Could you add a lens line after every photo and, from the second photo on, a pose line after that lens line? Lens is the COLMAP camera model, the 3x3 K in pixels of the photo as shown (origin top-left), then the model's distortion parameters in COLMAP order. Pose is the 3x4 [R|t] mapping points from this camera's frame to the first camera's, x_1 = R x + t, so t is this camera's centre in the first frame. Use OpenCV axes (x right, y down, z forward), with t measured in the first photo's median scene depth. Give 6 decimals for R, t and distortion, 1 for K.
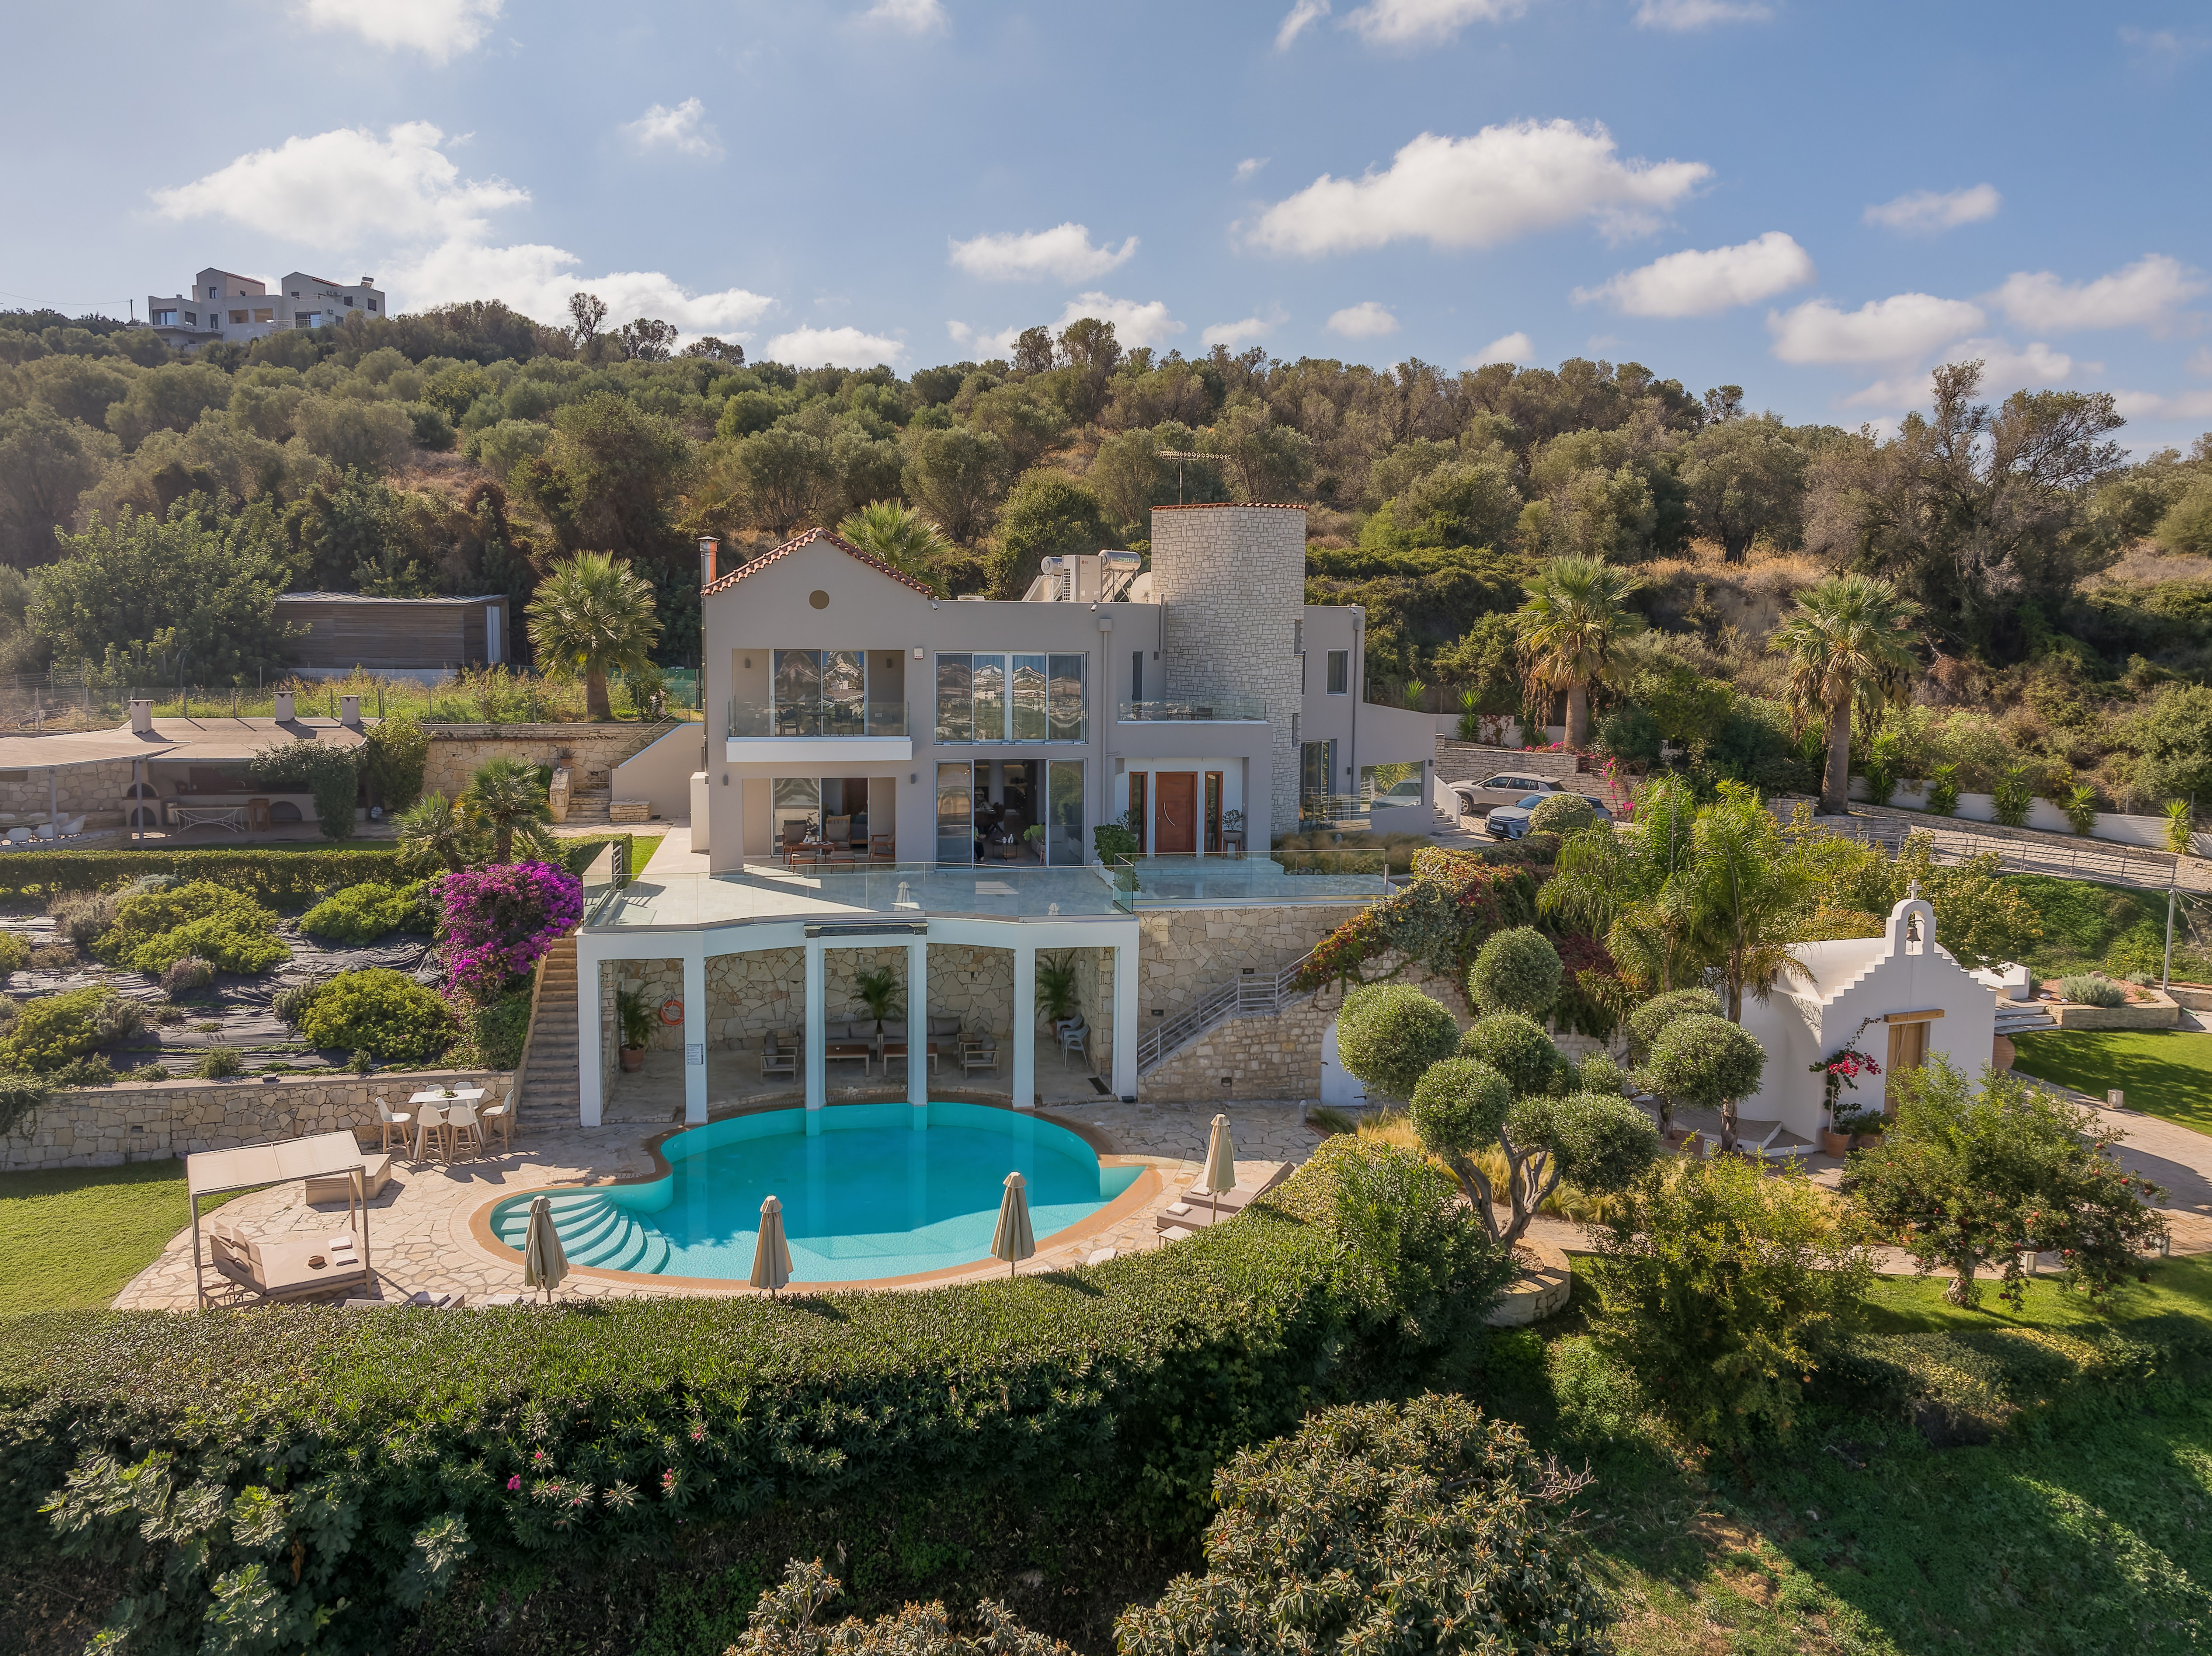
lens RADIAL K [[1568.7, 0, 1097.1], [0, 1568.7, 771.9], [0, 0, 1]] dist [-0.006630, 0.000924]
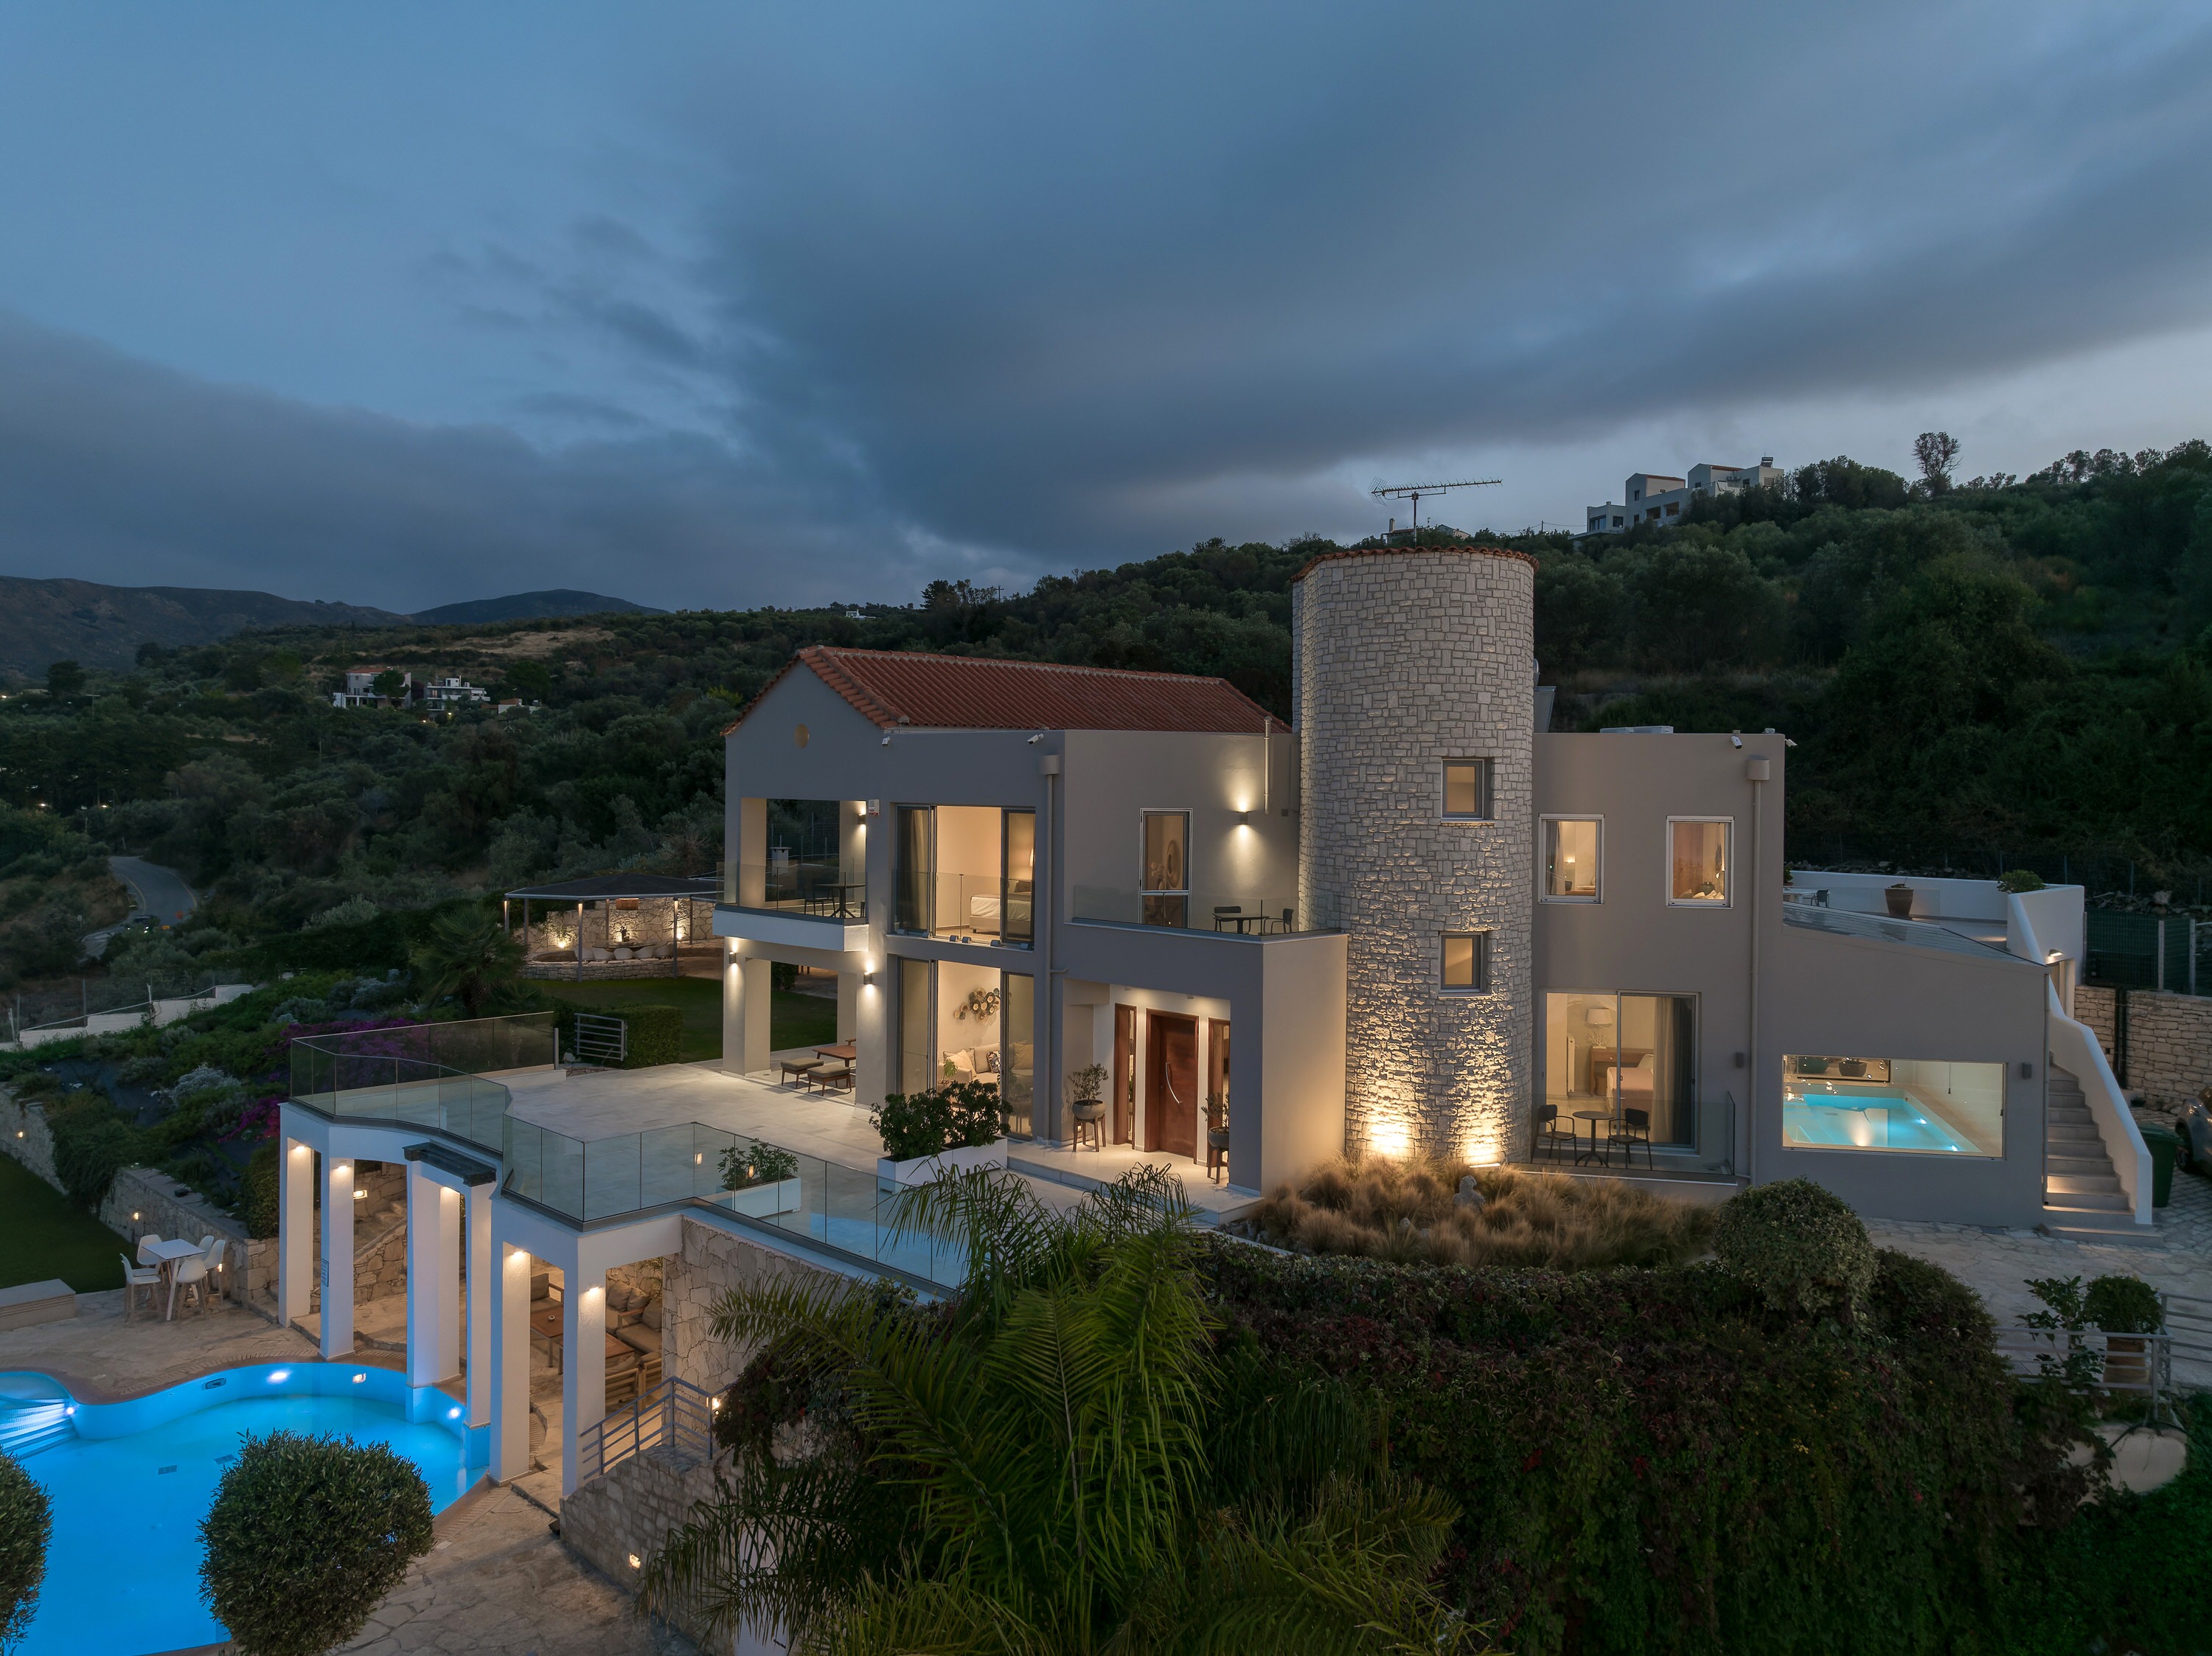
lens RADIAL K [[1549.5, 0, 1199.9], [0, 1549.5, 791.1], [0, 0, 1]] dist [-0.004198, -0.002705]
pose [[0.606220, 0.000117, -0.795297, 0.622222], [-0.081919, 0.994690, -0.062297, -0.056914], [0.791067, 0.102915, 0.603011, 0.768709]]
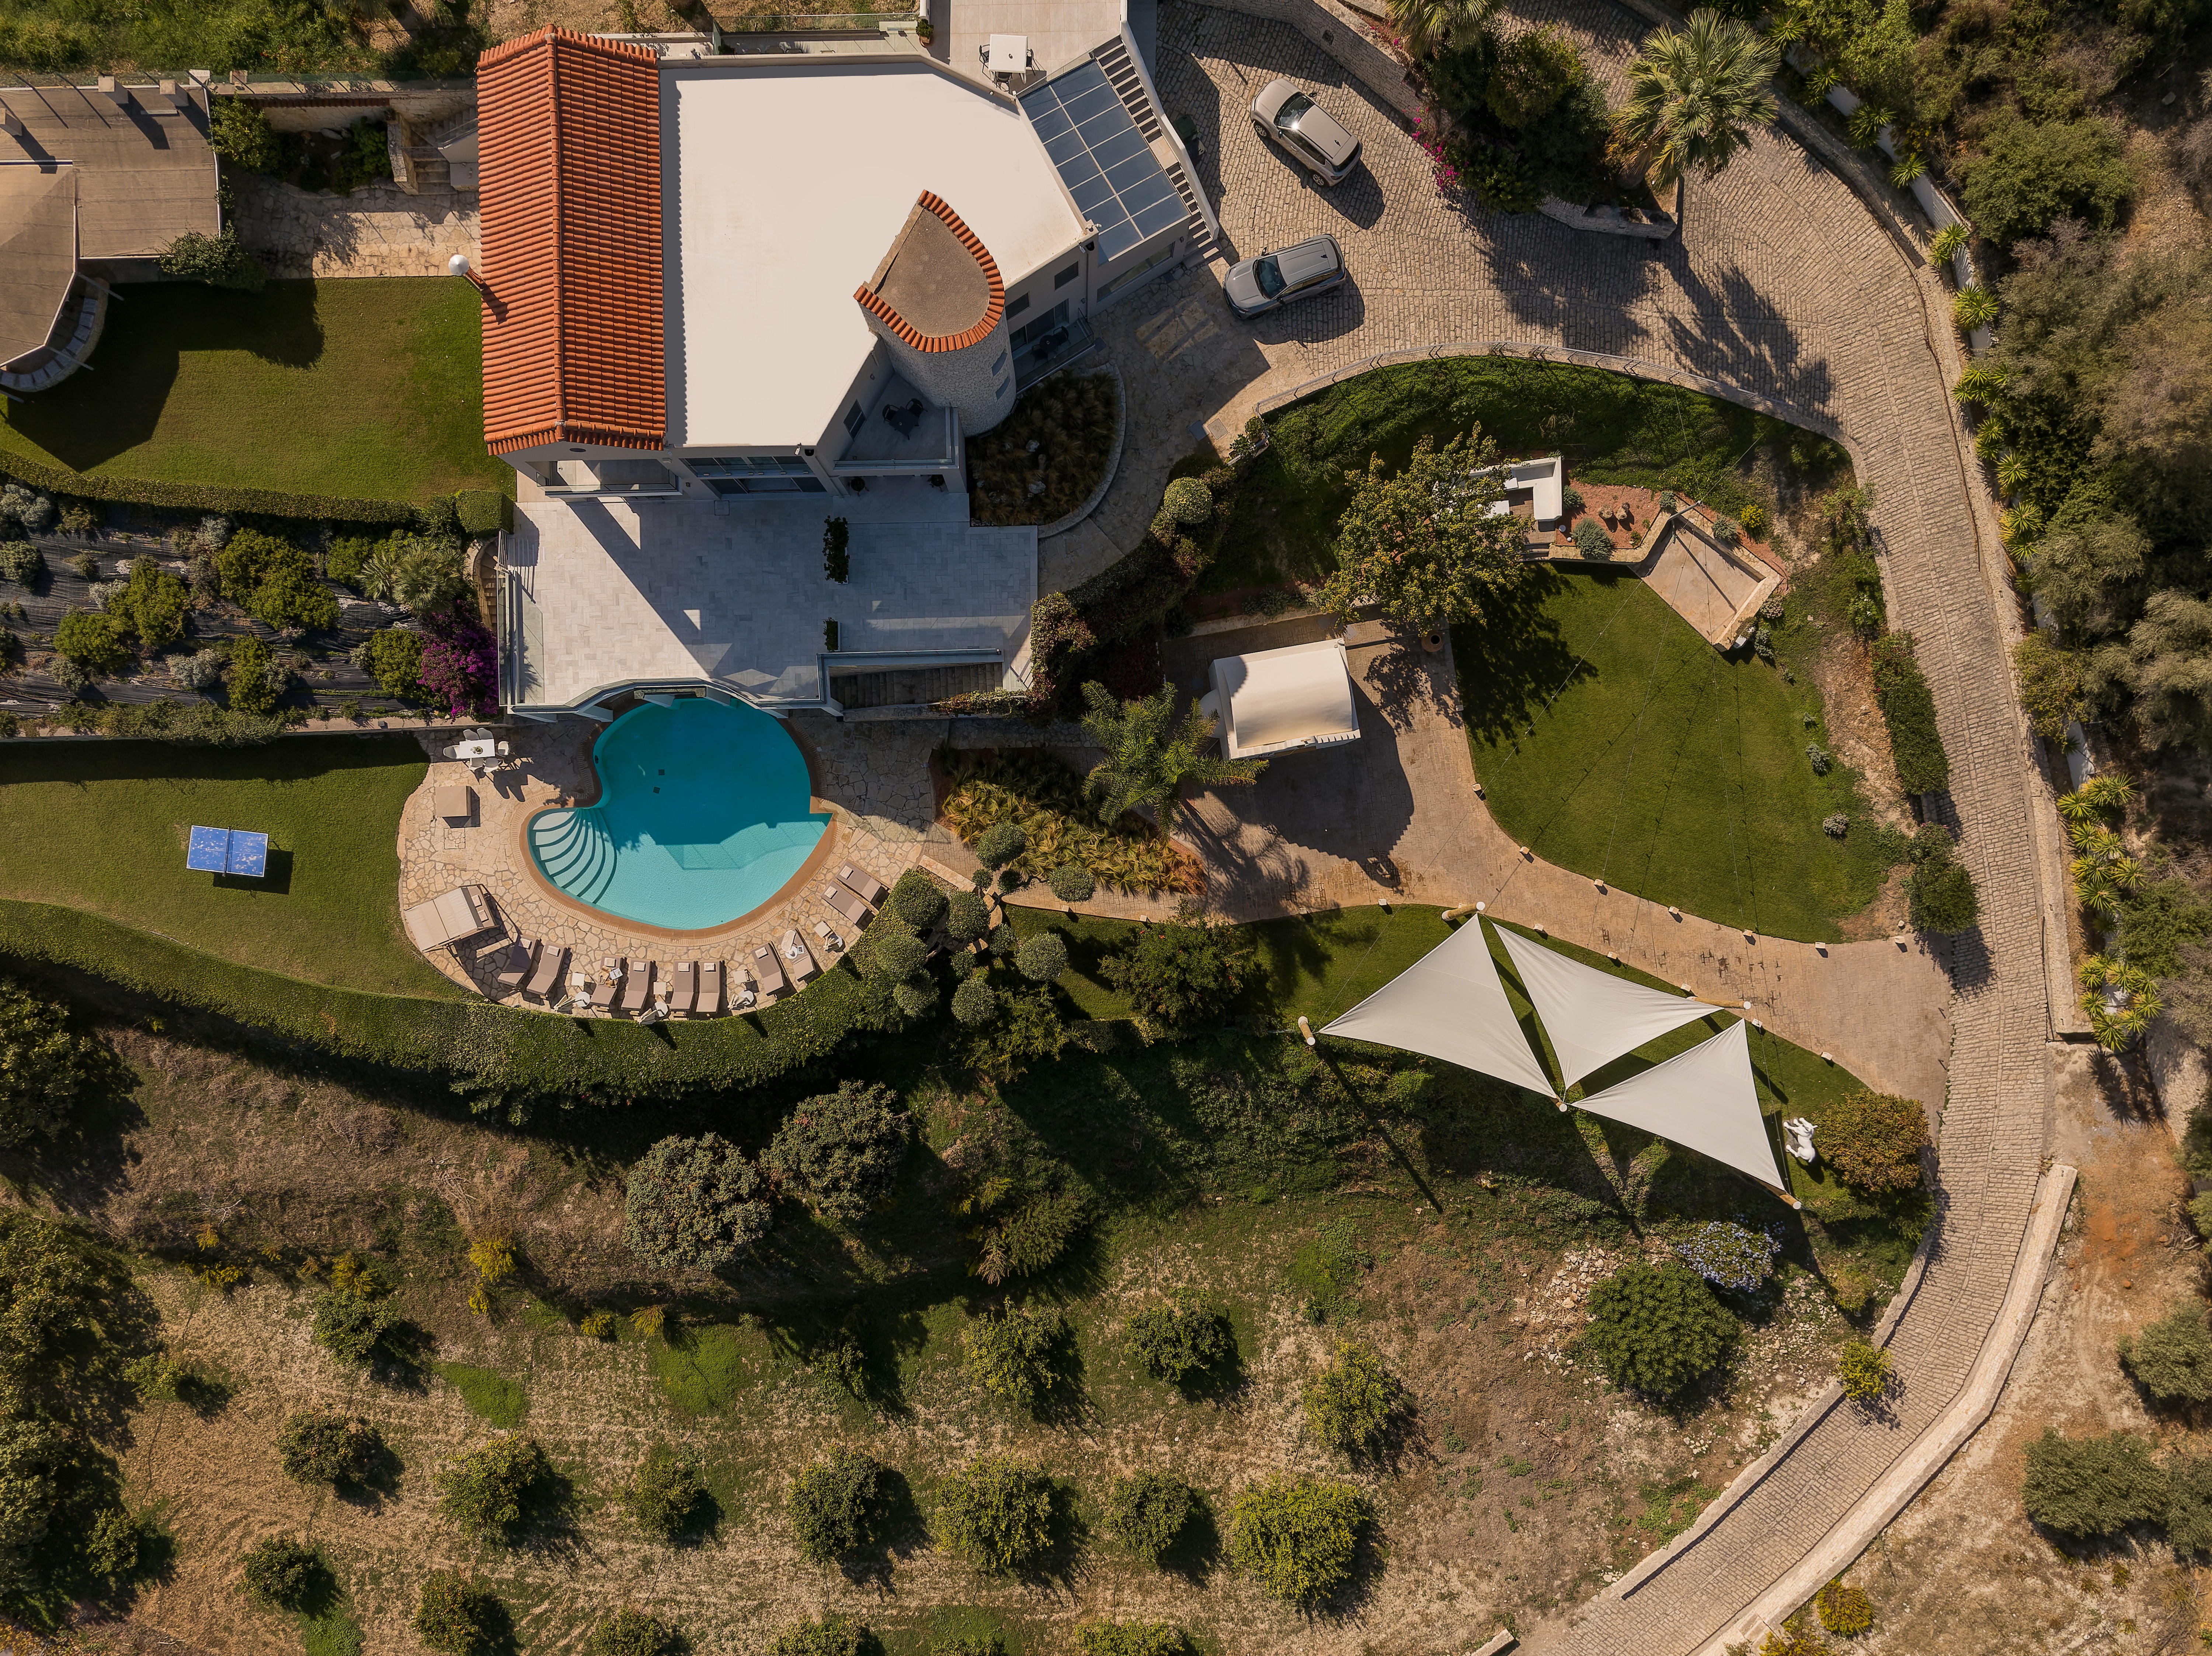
lens RADIAL K [[1520.2, 0, 1120.0], [0, 1520.2, 834.3], [0, 0, 1]] dist [-0.005668, 0.002499]
pose [[0.987799, 0.155700, 0.003388, 0.338985], [-0.021964, 0.117741, 0.992801, -1.459510], [0.154181, -0.980762, 0.119724, 0.677888]]
